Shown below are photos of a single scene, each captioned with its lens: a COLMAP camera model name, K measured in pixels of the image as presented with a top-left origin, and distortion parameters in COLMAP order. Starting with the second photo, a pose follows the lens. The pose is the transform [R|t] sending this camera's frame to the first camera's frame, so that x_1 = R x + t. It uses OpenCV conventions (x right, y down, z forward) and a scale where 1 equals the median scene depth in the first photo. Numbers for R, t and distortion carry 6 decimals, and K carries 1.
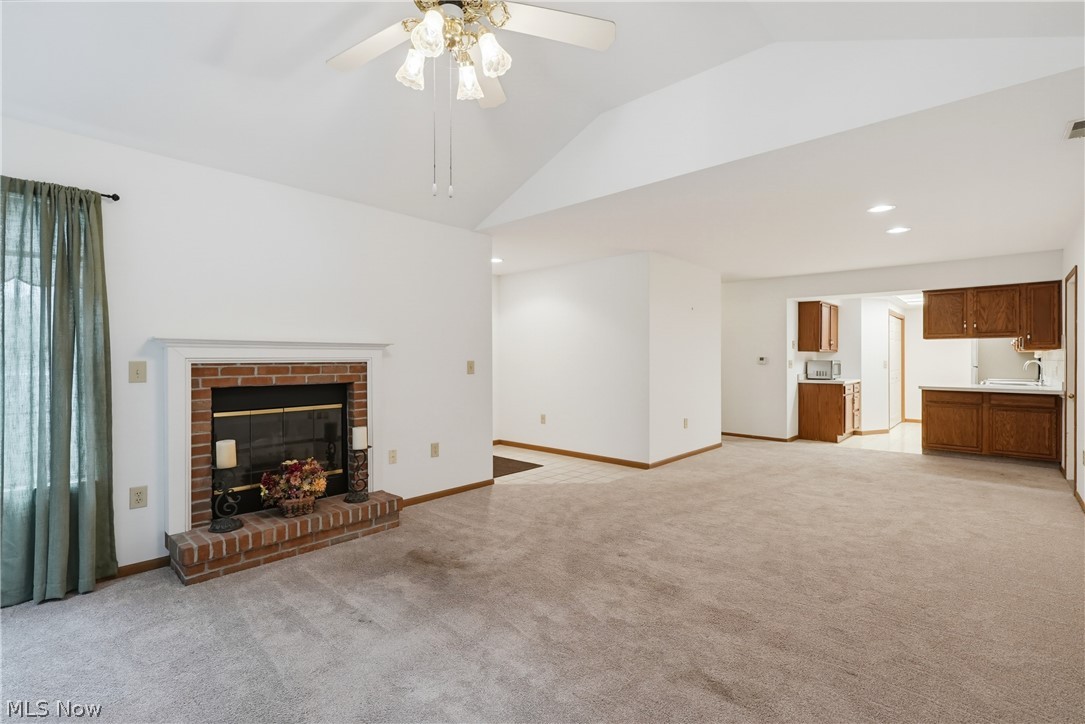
lens RADIAL K [[490.8, 0, 542.5], [0, 490.8, 362.0], [0, 0, 1]] dist [-0.004377, 0.000186]
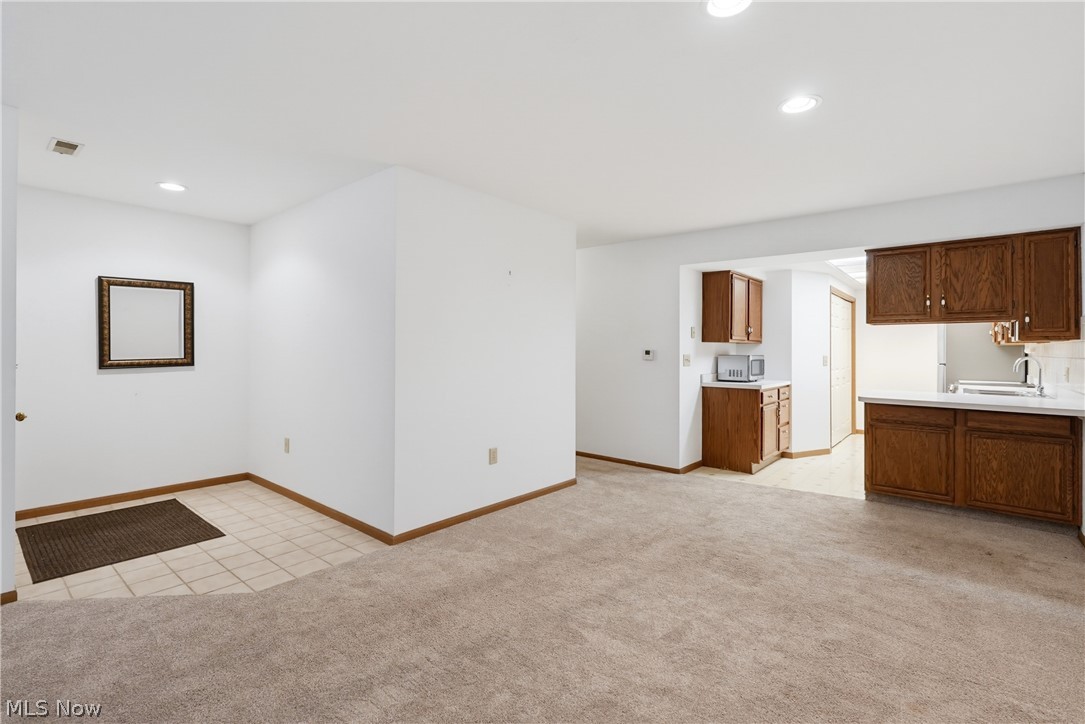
lens RADIAL K [[492.3, 0, 541.8], [0, 492.3, 348.3], [0, 0, 1]] dist [-0.005810, -0.000232]
pose [[0.999186, 0.005320, 0.040000, 0.339338], [-0.004944, 0.999943, -0.009498, -0.006373], [-0.040048, 0.009293, 0.999155, 0.386572]]
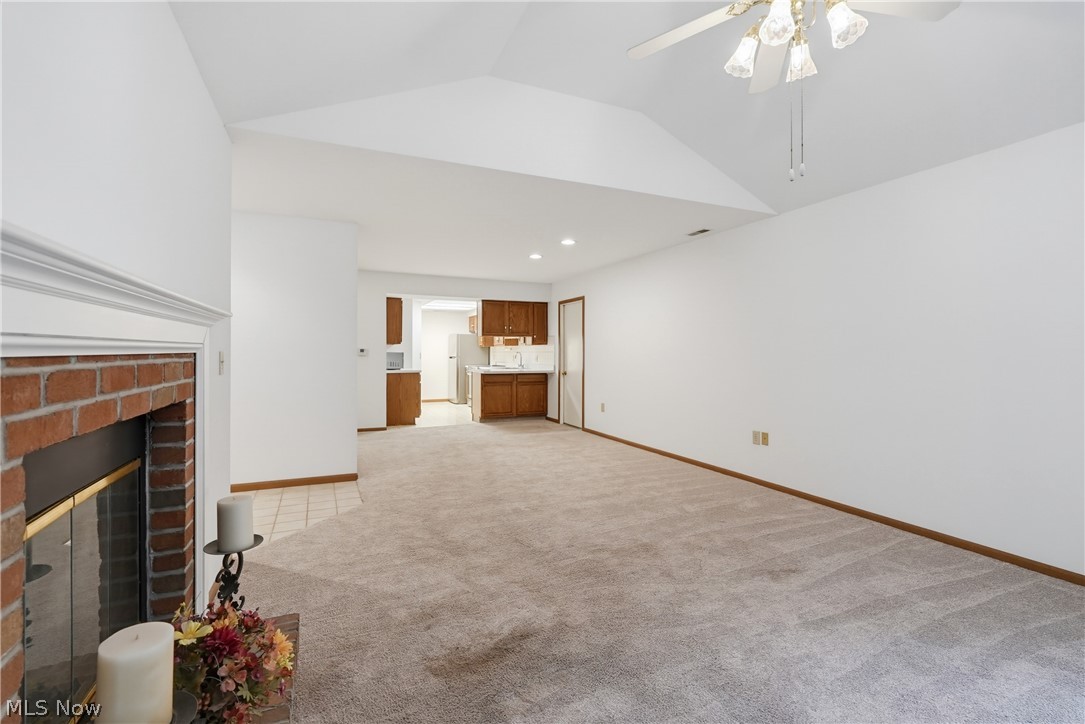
lens RADIAL K [[490.1, 0, 541.4], [0, 490.1, 354.1], [0, 0, 1]] dist [-0.003649, 0.001493]
pose [[0.400261, -0.003402, 0.916395, -0.402653], [0.004930, 0.999987, 0.001559, 0.001209], [-0.916388, 0.003894, 0.400272, 0.339096]]
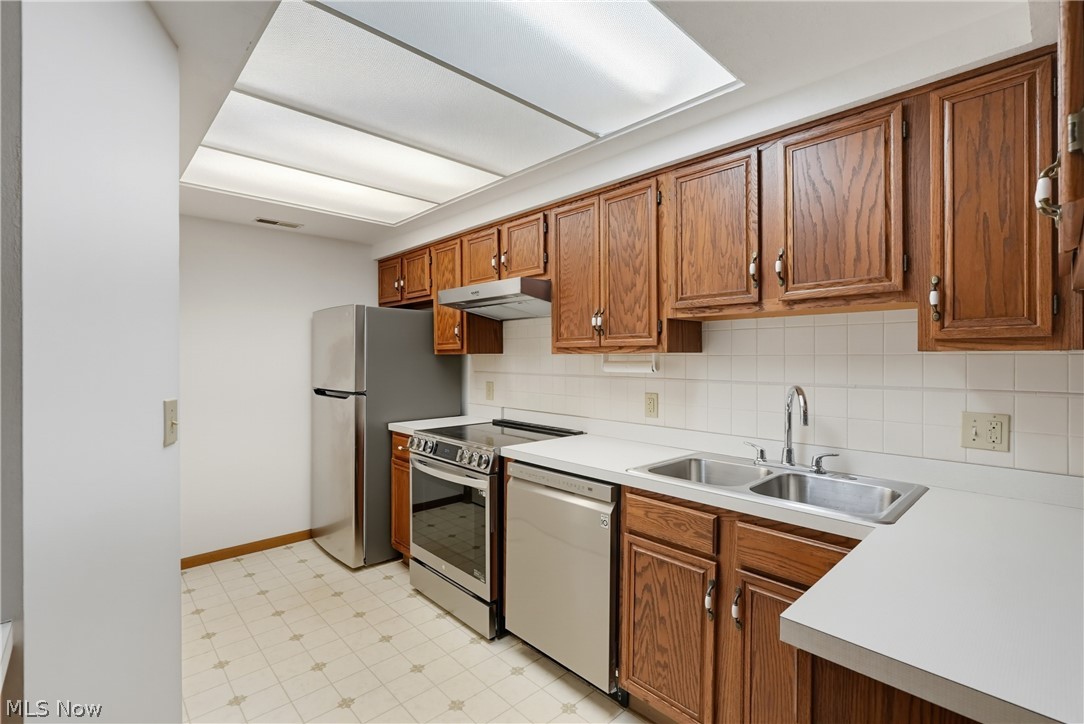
lens RADIAL K [[489.6, 0, 540.9], [0, 489.6, 354.1], [0, 0, 1]] dist [-0.003649, 0.001493]
pose [[0.069052, 0.004136, 0.997604, 0.757662], [0.007445, 0.999961, -0.004661, -0.023664], [-0.997585, 0.007749, 0.069019, 1.204890]]
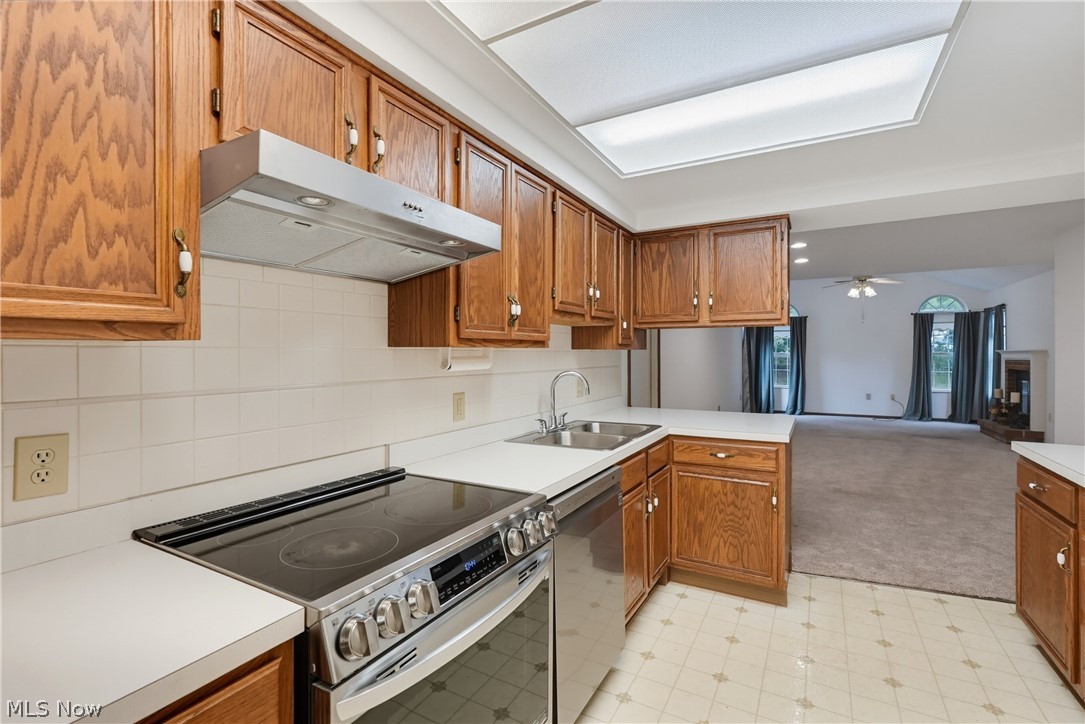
lens RADIAL K [[498.0, 0, 540.8], [0, 498.0, 355.5], [0, 0, 1]] dist [-0.000970, 0.000252]
pose [[-0.971295, 0.002177, -0.237869, 1.209322], [-0.000254, 0.999948, 0.010192, -0.023689], [0.237878, 0.009960, -0.971244, 1.516168]]
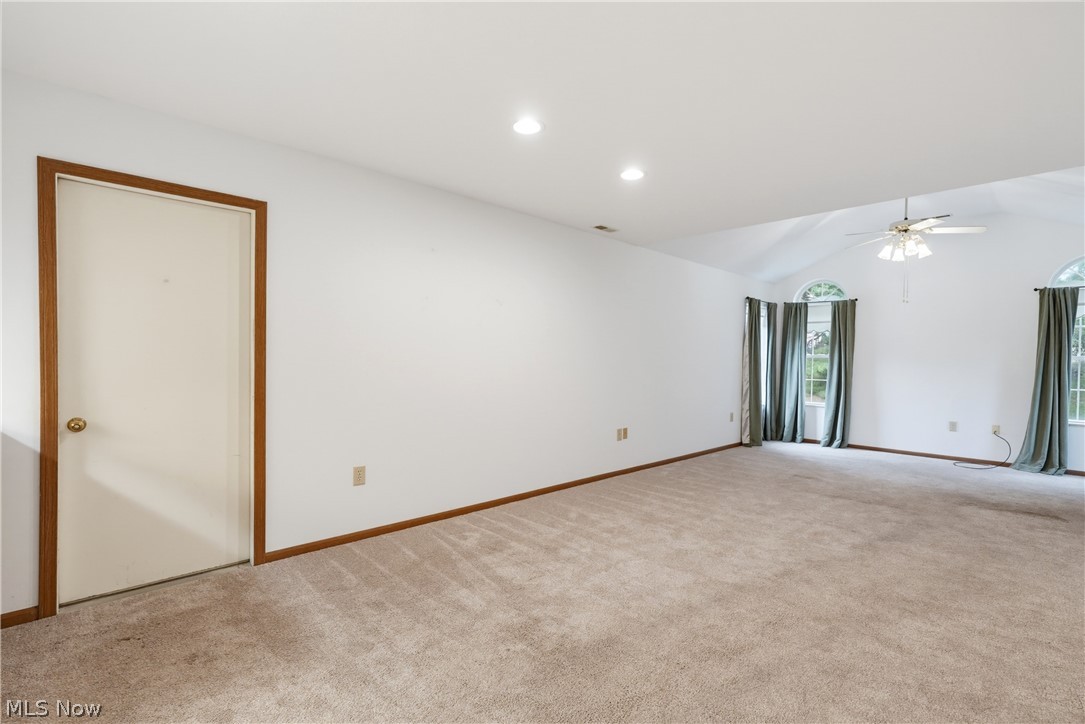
lens RADIAL K [[503.0, 0, 546.7], [0, 503.0, 367.8], [0, 0, 1]] dist [-0.017456, 0.006755]
pose [[-0.998420, -0.017324, 0.053460, 0.517241], [-0.015847, 0.999485, 0.027916, -0.005563], [-0.053916, 0.027025, -0.998180, 1.227360]]
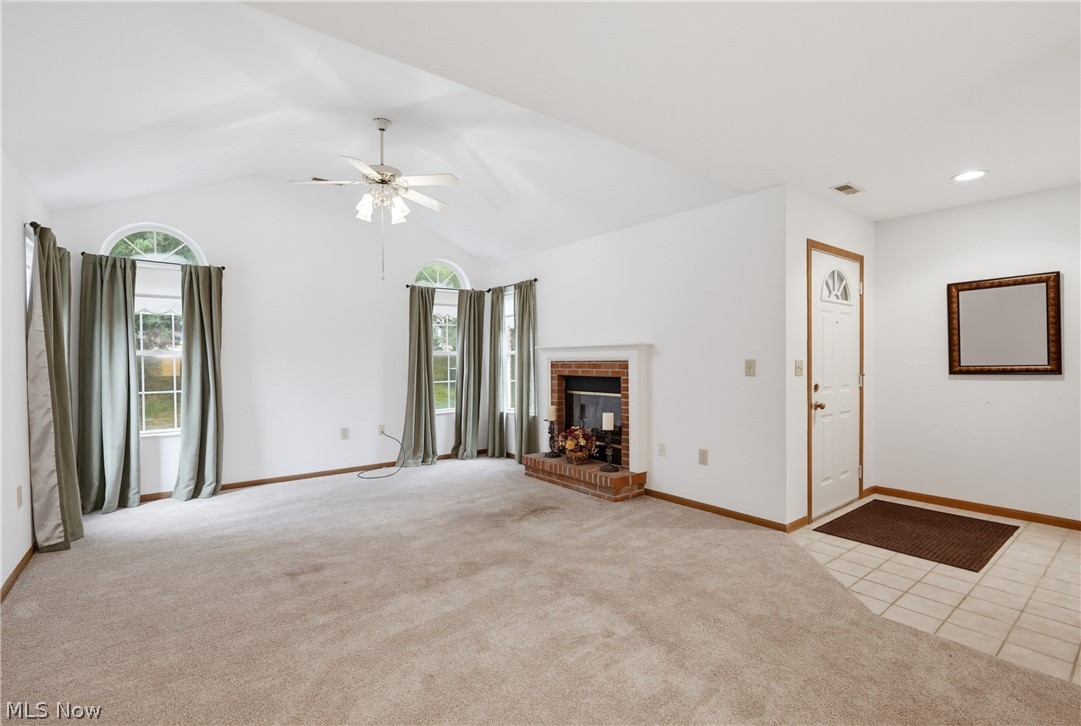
lens RADIAL K [[498.0, 0, 537.9], [0, 498.0, 366.5], [0, 0, 1]] dist [-0.003442, 0.001049]
pose [[-0.168055, 0.014766, -0.985667, 0.544981], [-0.001412, 0.999883, 0.015219, -0.002302], [0.985777, 0.003949, -0.168014, 0.622199]]
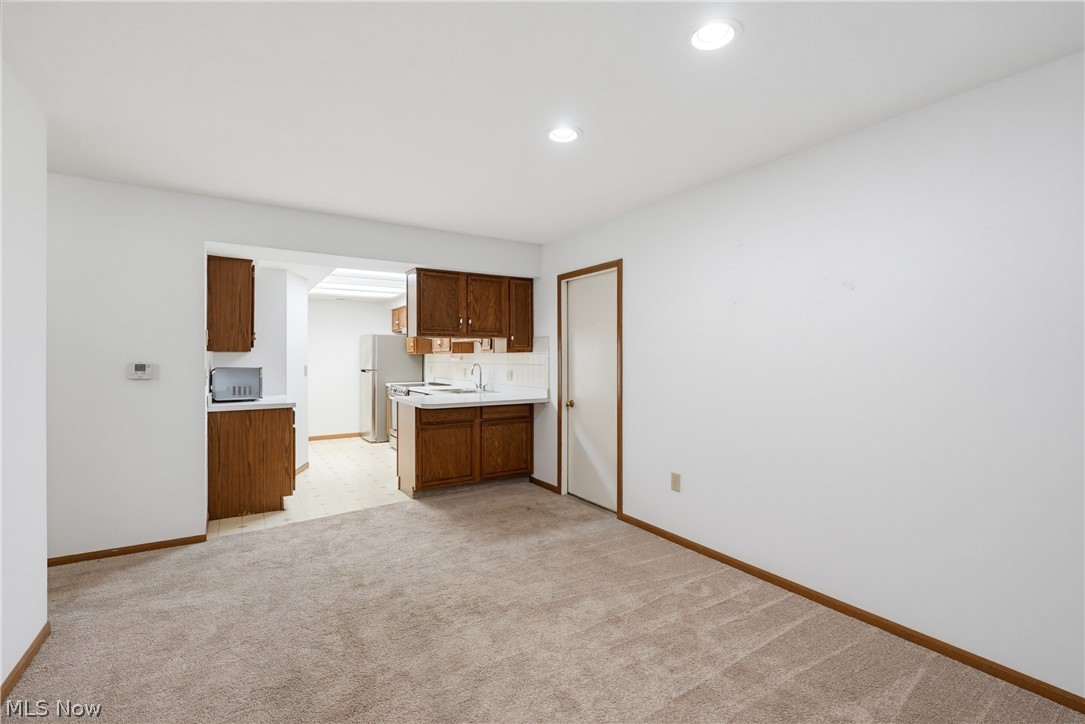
lens RADIAL K [[490.1, 0, 541.4], [0, 490.1, 354.1], [0, 0, 1]] dist [-0.003649, 0.001493]
pose [[0.258138, 0.004091, 0.966099, 0.148750], [0.008446, 0.999943, -0.006491, -0.015907], [-0.966071, 0.009835, 0.258089, 0.684800]]
